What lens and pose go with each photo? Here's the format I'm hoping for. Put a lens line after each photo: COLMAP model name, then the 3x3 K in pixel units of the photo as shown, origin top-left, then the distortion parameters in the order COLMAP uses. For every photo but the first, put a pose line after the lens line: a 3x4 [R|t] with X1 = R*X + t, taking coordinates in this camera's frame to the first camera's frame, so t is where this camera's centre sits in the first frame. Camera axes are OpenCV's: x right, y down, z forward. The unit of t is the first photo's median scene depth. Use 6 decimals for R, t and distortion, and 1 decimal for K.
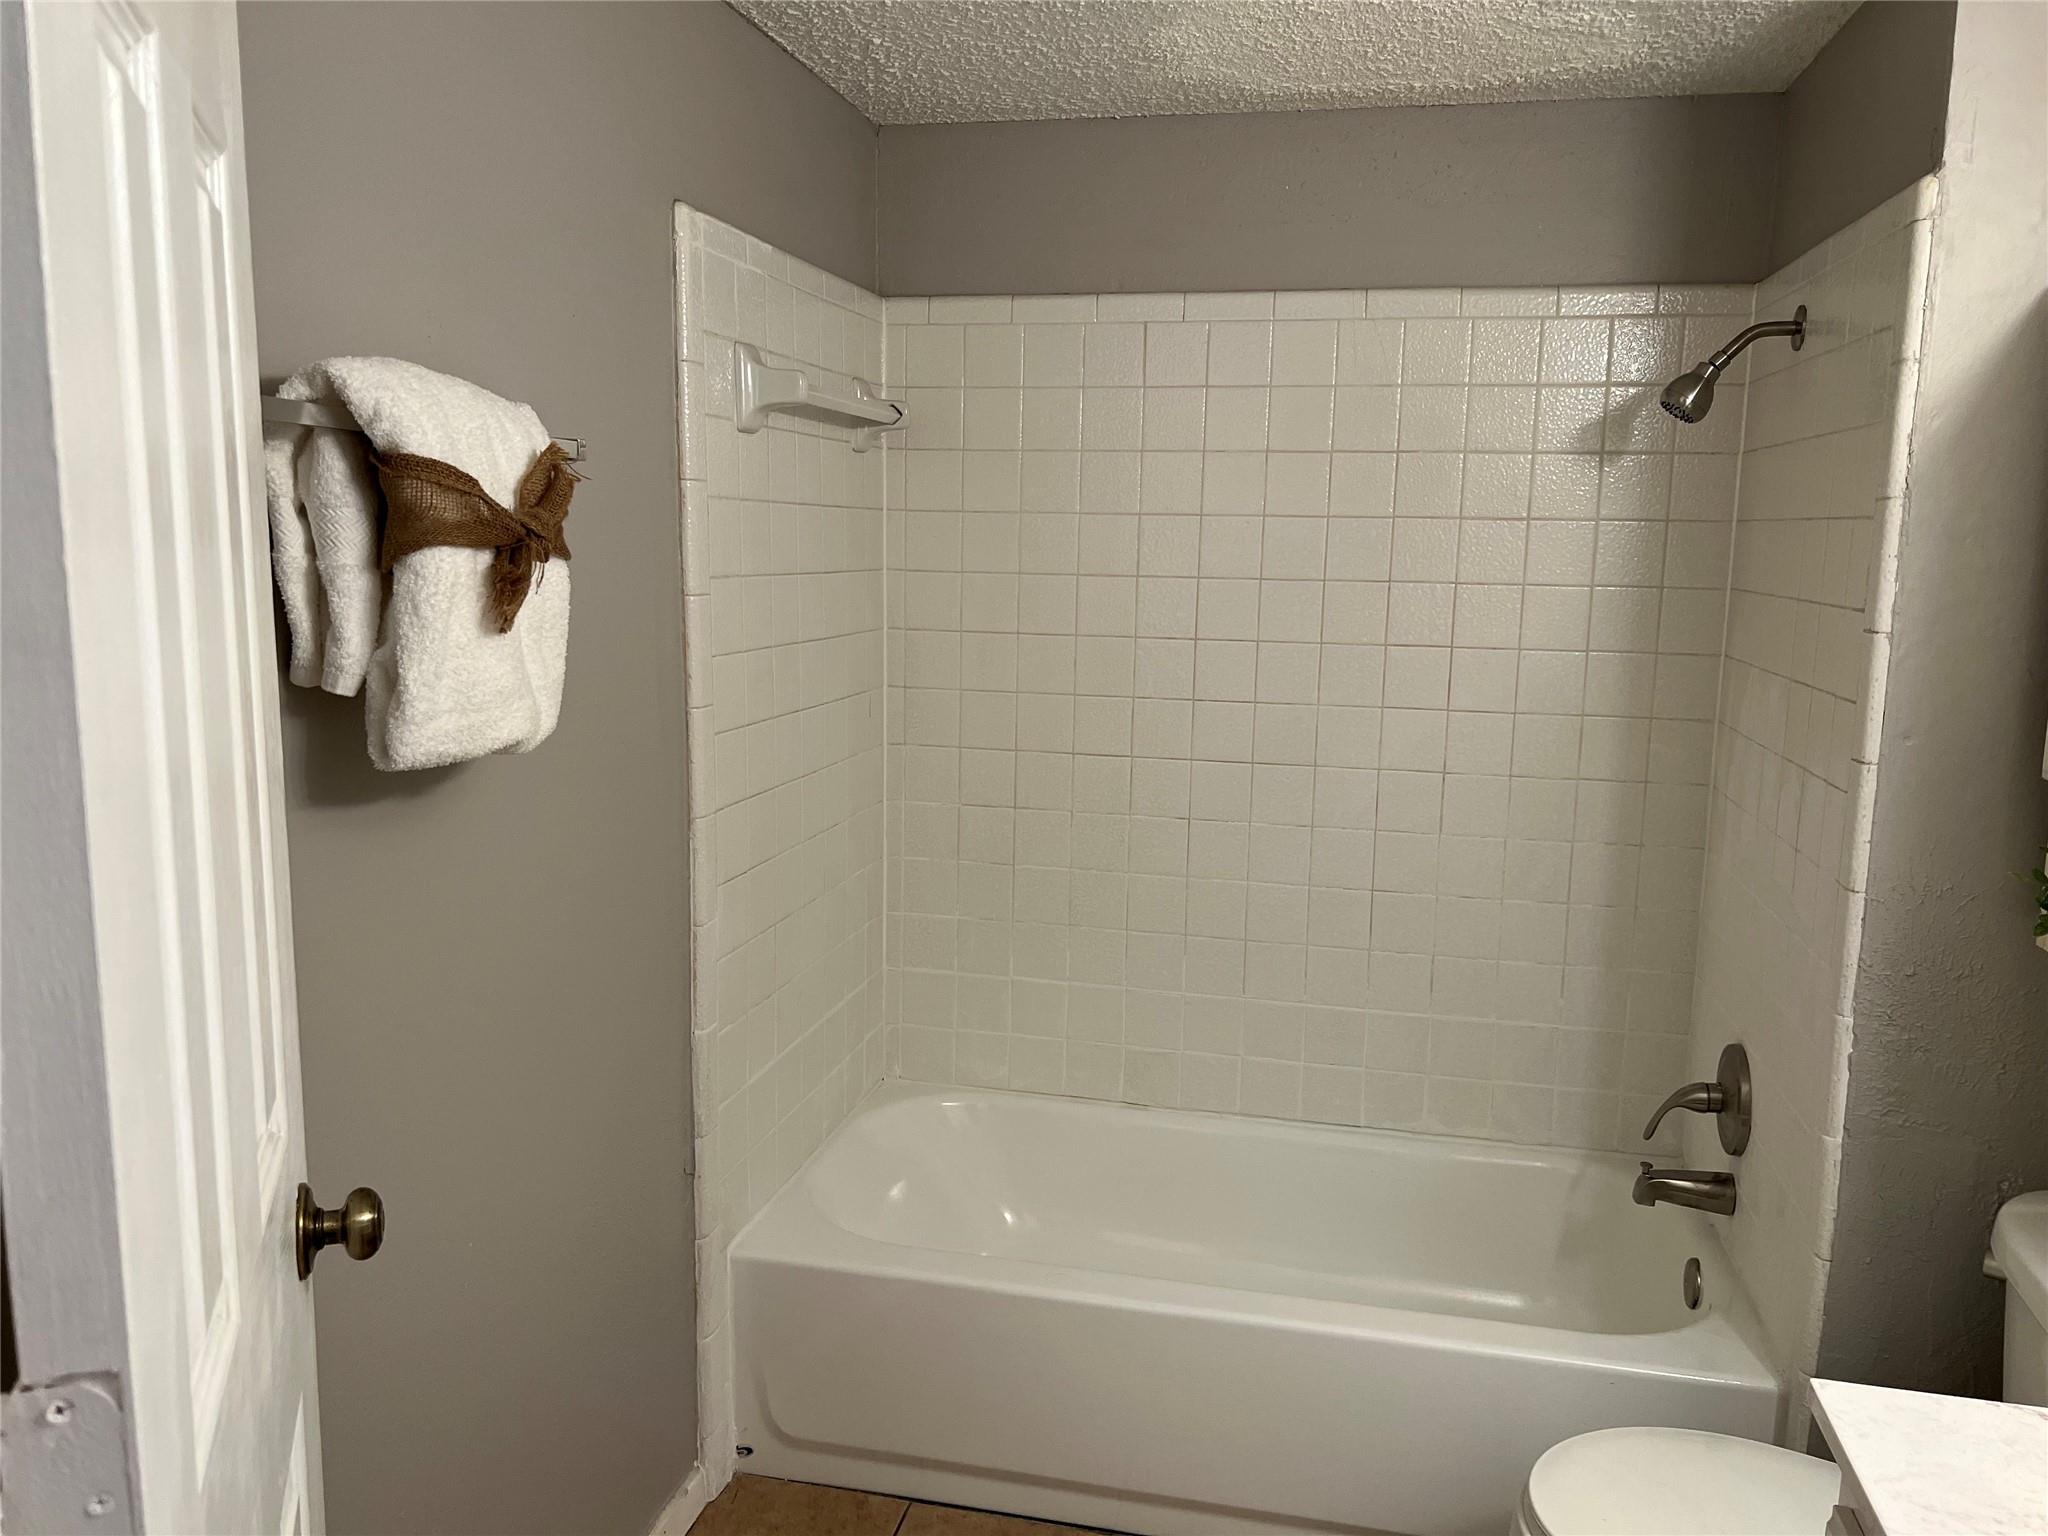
lens RADIAL K [[1560.8, 0, 1029.6], [0, 1560.8, 769.0], [0, 0, 1]] dist [0.059230, -0.077538]
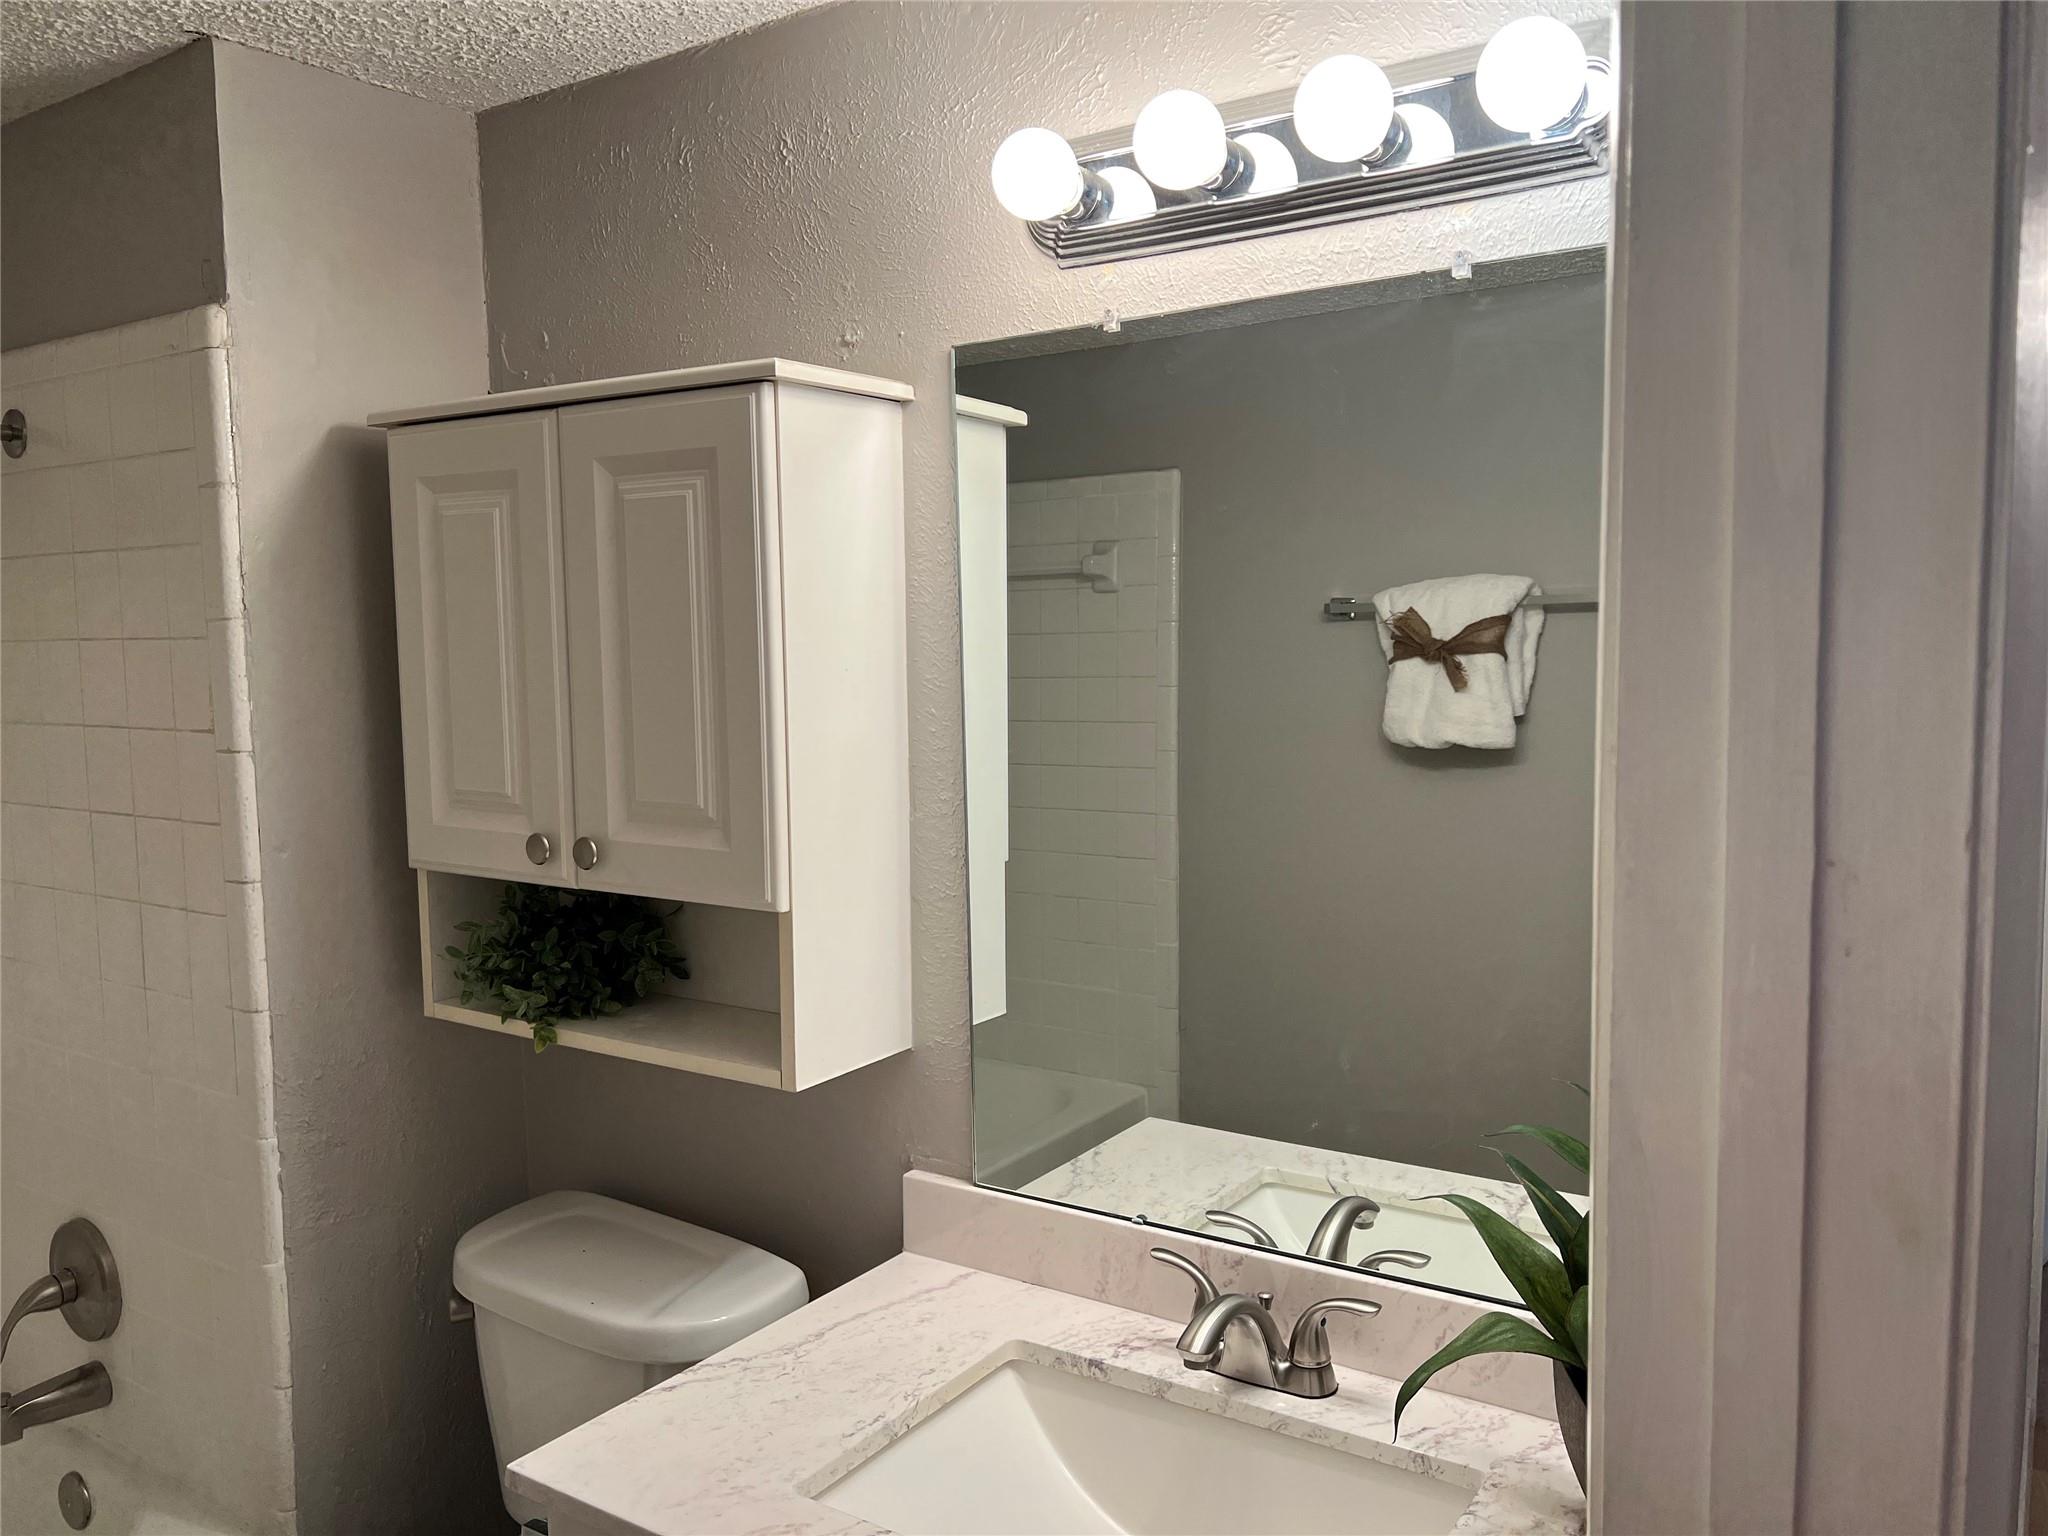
lens RADIAL K [[1560.8, 0, 1029.6], [0, 1560.8, 769.0], [0, 0, 1]] dist [0.059230, -0.077538]
pose [[0.350721, -0.106130, 0.930447, -0.210157], [0.162718, 0.985351, 0.051058, -0.043831], [-0.922235, 0.133493, 0.362852, 0.171150]]
